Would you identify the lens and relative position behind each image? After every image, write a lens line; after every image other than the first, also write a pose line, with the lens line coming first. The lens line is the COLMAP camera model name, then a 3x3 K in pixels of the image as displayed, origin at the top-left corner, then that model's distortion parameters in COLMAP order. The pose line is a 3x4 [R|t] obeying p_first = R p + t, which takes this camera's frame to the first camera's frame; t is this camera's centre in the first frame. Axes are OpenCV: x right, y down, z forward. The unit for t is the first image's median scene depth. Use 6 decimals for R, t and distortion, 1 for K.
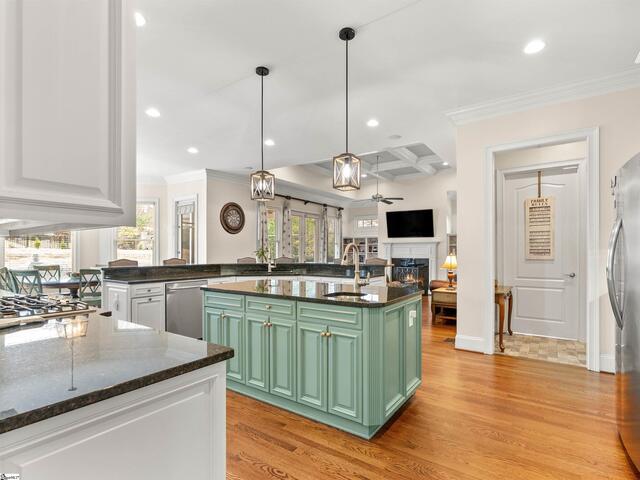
lens RADIAL K [[329.2, 0, 319.1], [0, 329.2, 250.3], [0, 0, 1]] dist [-0.003593, 0.002039]
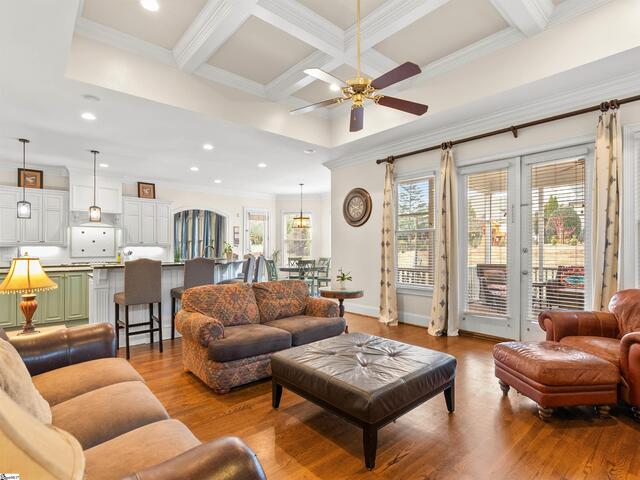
lens RADIAL K [[329.2, 0, 319.1], [0, 329.2, 250.3], [0, 0, 1]] dist [-0.003593, 0.002039]
pose [[-0.225385, 0.007964, -0.974237, 0.870494], [0.012490, 0.999908, 0.005284, 0.007097], [0.974190, -0.010978, -0.225463, 1.701198]]
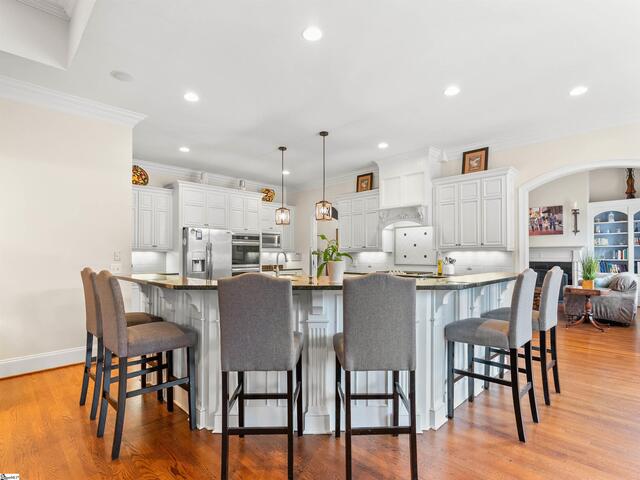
lens RADIAL K [[329.2, 0, 319.1], [0, 329.2, 250.3], [0, 0, 1]] dist [-0.003593, 0.002039]
pose [[-0.983908, 0.004005, 0.178630, -0.264220], [0.000164, 0.999769, -0.021510, 0.006819], [-0.178675, -0.021134, -0.983681, 1.578573]]
